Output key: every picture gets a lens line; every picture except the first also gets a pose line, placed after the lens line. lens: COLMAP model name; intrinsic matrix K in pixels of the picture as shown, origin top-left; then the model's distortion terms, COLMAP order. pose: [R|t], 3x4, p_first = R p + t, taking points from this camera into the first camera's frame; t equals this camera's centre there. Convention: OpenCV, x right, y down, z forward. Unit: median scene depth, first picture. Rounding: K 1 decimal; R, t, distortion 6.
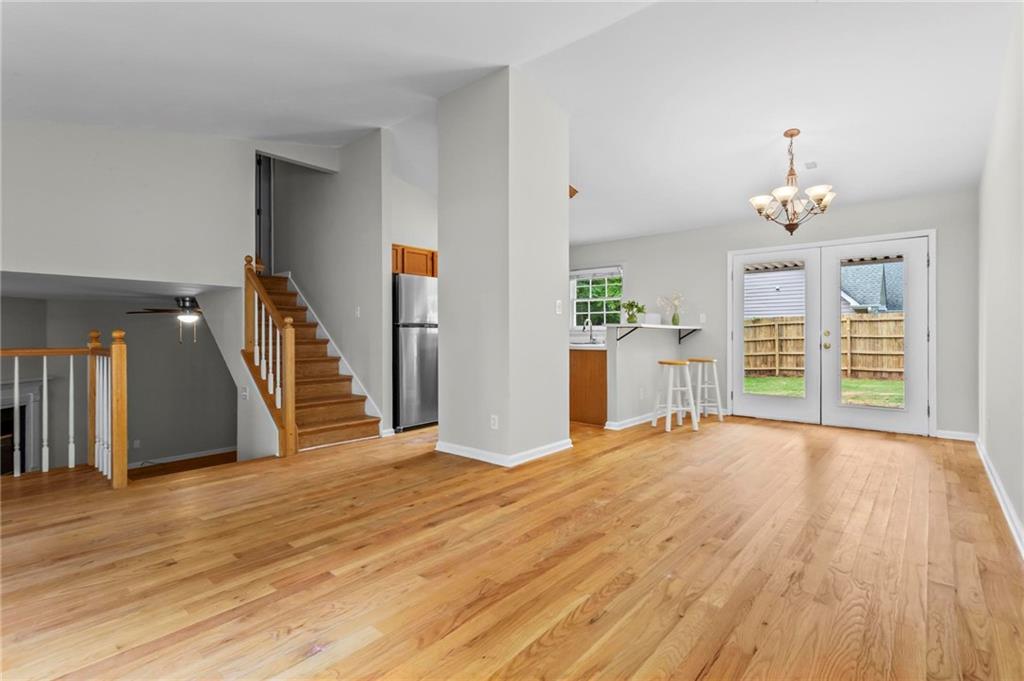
lens RADIAL K [[485.9, 0, 502.8], [0, 485.9, 334.6], [0, 0, 1]] dist [0.001451, -0.000037]
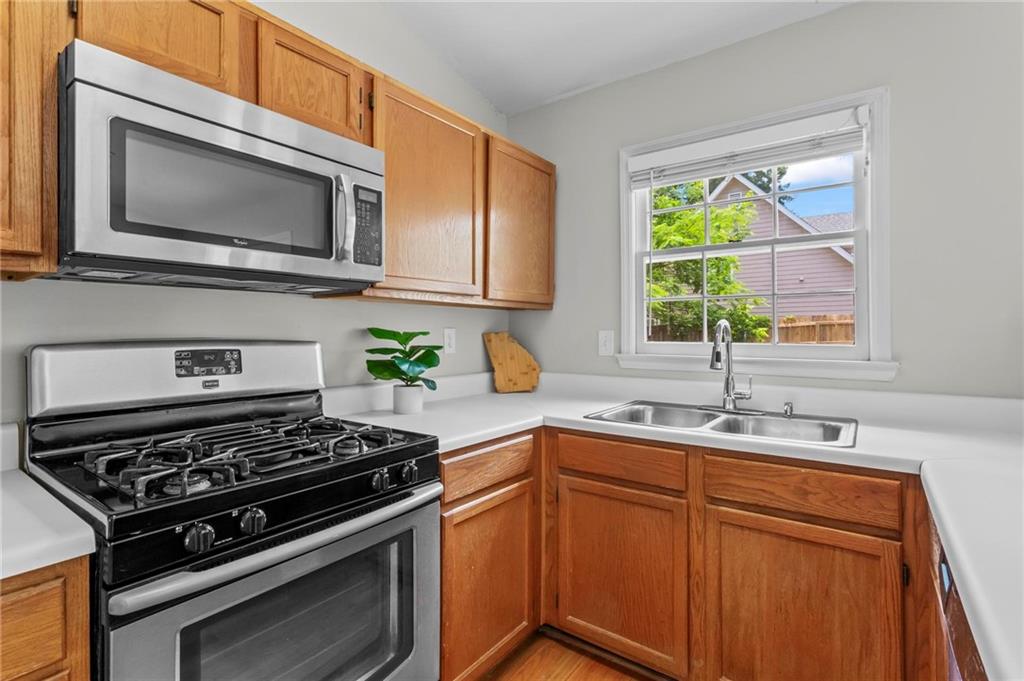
lens RADIAL K [[490.0, 0, 507.2], [0, 490.0, 328.3], [0, 0, 1]] dist [0.001721, 0.000461]
pose [[0.996084, -0.001249, 0.088405, 0.085395], [0.002074, 0.999955, -0.009247, -0.059062], [-0.088389, 0.009394, 0.996042, 1.783734]]
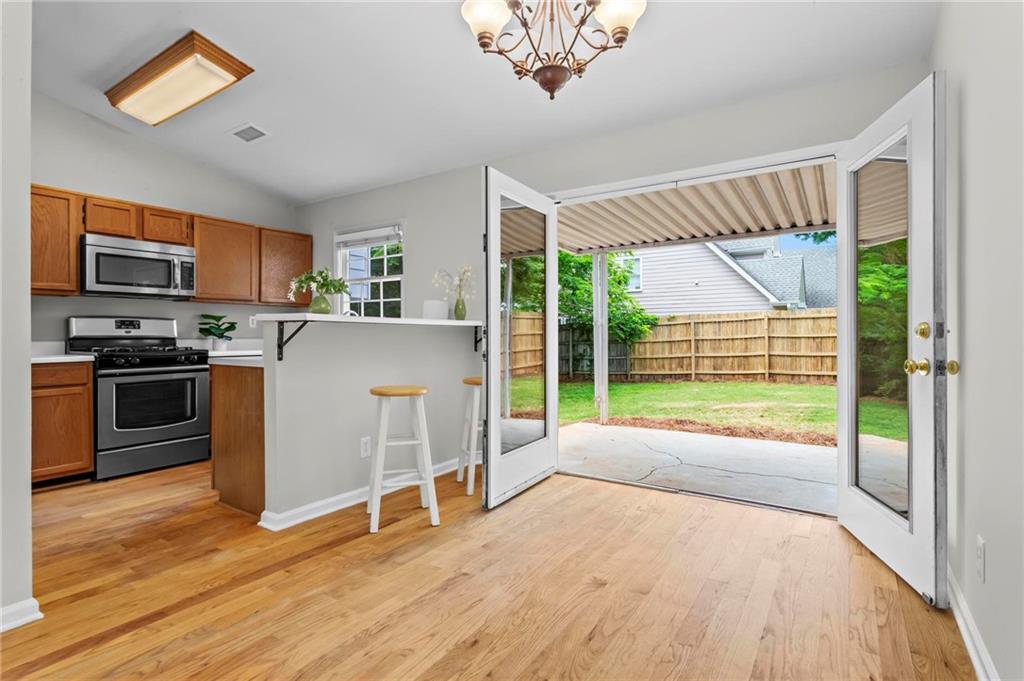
lens RADIAL K [[511.3, 0, 507.7], [0, 511.3, 333.0], [0, 0, 1]] dist [-0.002732, -0.000795]
pose [[0.991184, -0.002677, 0.132464, 0.677953], [0.003103, 0.999991, -0.003004, -0.001595], [-0.132455, 0.003388, 0.991183, 0.773330]]
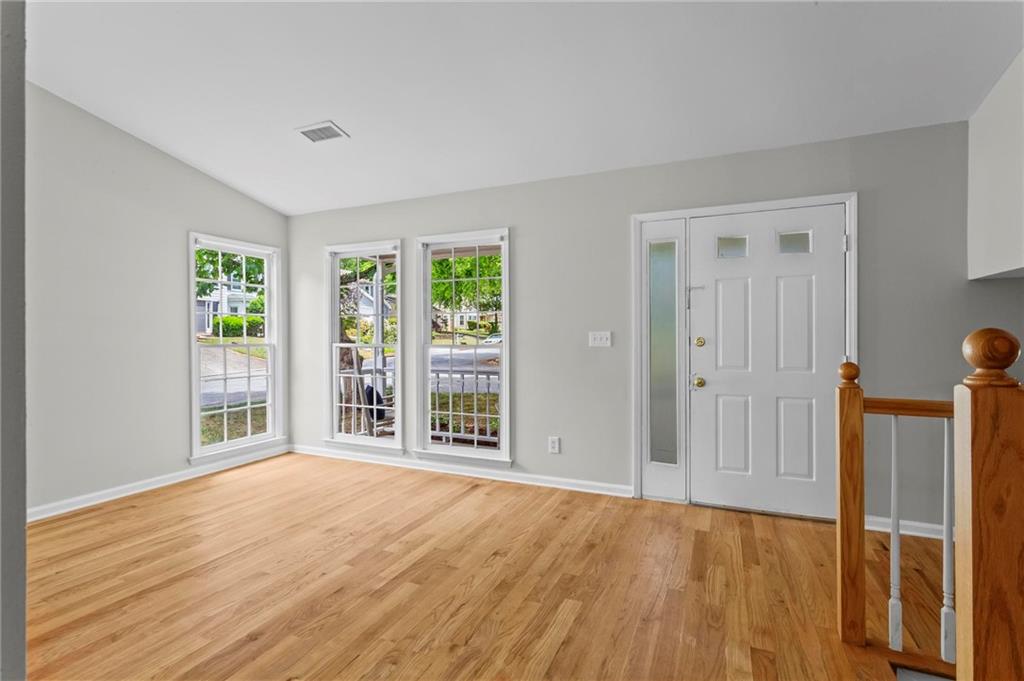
lens RADIAL K [[485.9, 0, 502.8], [0, 485.9, 334.6], [0, 0, 1]] dist [0.001451, -0.000037]
pose [[-0.956286, 0.005485, -0.292382, -0.255333], [0.005495, 0.999985, 0.000787, -0.049250], [0.292382, -0.000854, -0.956301, 1.566157]]
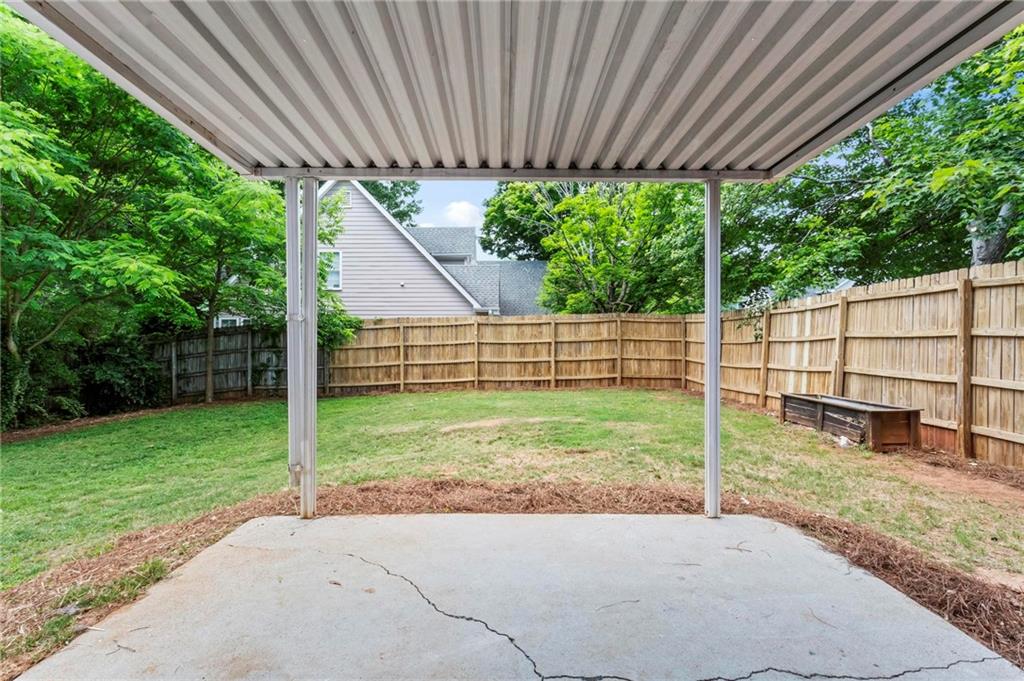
lens RADIAL K [[491.6, 0, 512.0], [0, 491.6, 340.5], [0, 0, 1]] dist [-0.012905, 0.000558]
pose [[0.737267, 0.001645, 0.675600, 0.993027], [-0.003494, 0.999993, 0.001377, -0.001459], [-0.675592, -0.003376, 0.737268, 1.843036]]
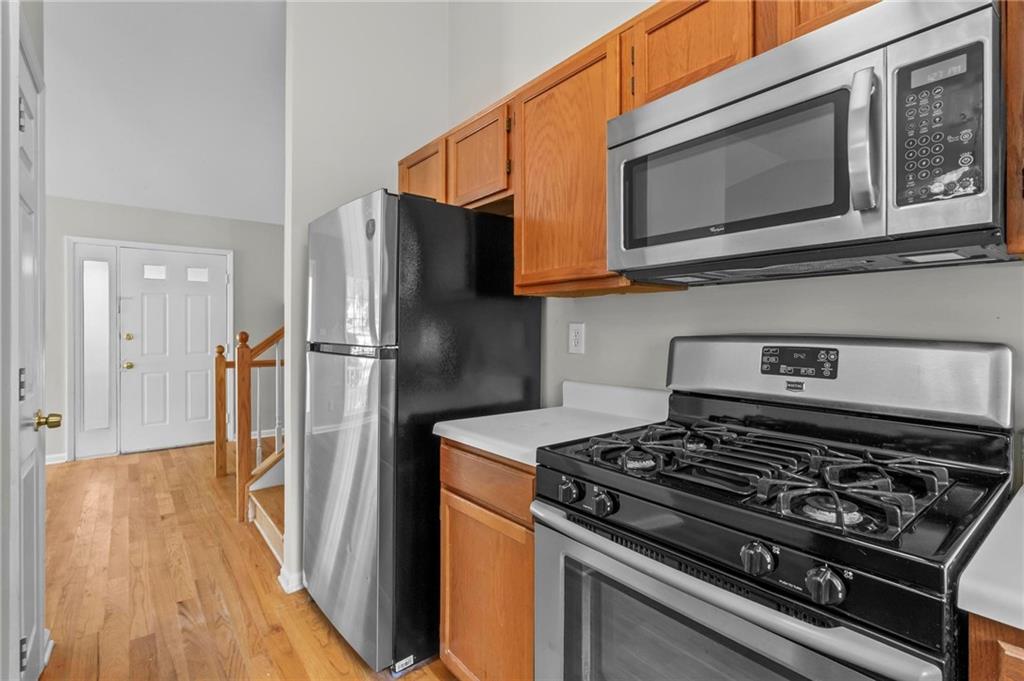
lens RADIAL K [[485.9, 0, 502.8], [0, 485.9, 334.6], [0, 0, 1]] dist [0.001451, -0.000037]
pose [[-0.189568, 0.012211, -0.981792, 0.289971], [-0.002060, 0.999916, 0.012834, -0.058894], [0.981865, 0.004455, -0.189527, 2.105735]]
